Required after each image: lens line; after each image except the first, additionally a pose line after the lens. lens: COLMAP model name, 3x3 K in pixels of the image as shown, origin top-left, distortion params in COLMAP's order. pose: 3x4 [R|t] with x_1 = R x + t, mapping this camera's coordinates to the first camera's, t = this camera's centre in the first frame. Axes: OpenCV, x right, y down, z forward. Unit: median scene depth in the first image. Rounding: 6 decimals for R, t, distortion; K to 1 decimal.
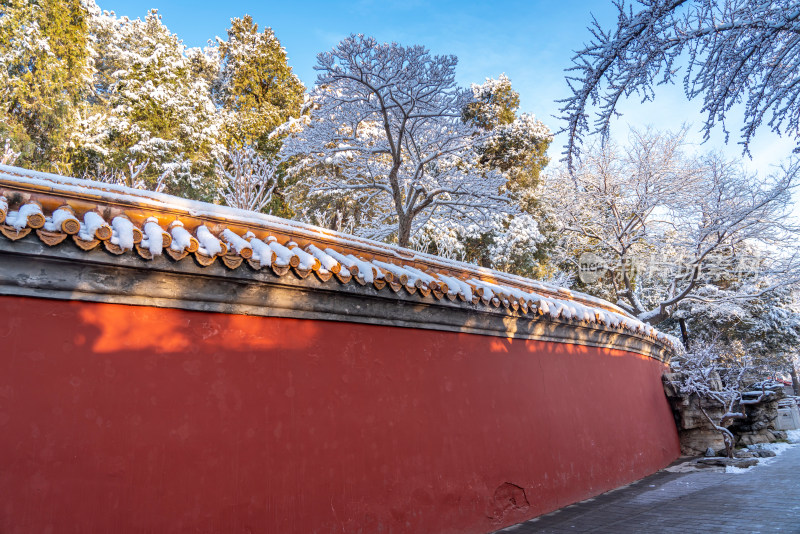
lens RADIAL K [[530.6, 0, 400.0], [0, 530.6, 267.0], [0, 0, 1]] dist [-0.046326, 0.024524]
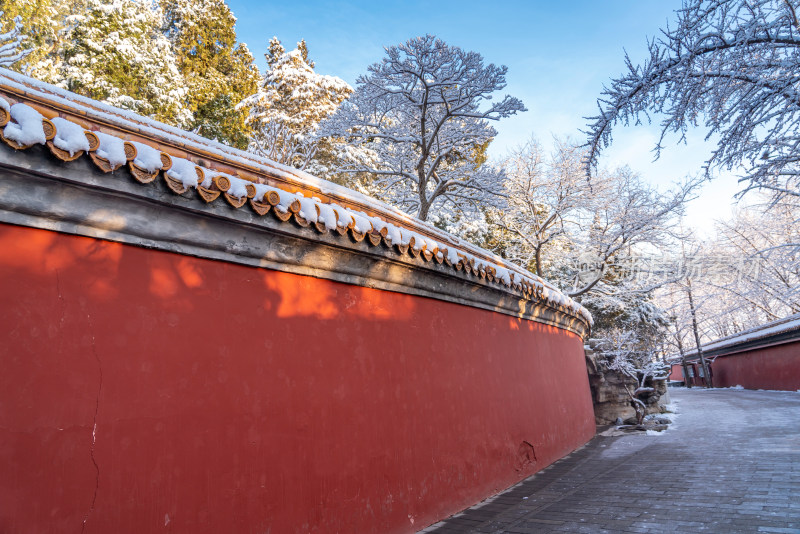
lens RADIAL K [[530.6, 0, 400.0], [0, 530.6, 267.0], [0, 0, 1]] dist [-0.046326, 0.024524]
pose [[0.972178, 0.052507, 0.228285, -0.394253], [-0.059956, 0.997867, 0.025814, 0.012181], [-0.226442, -0.038783, 0.973252, -0.067580]]
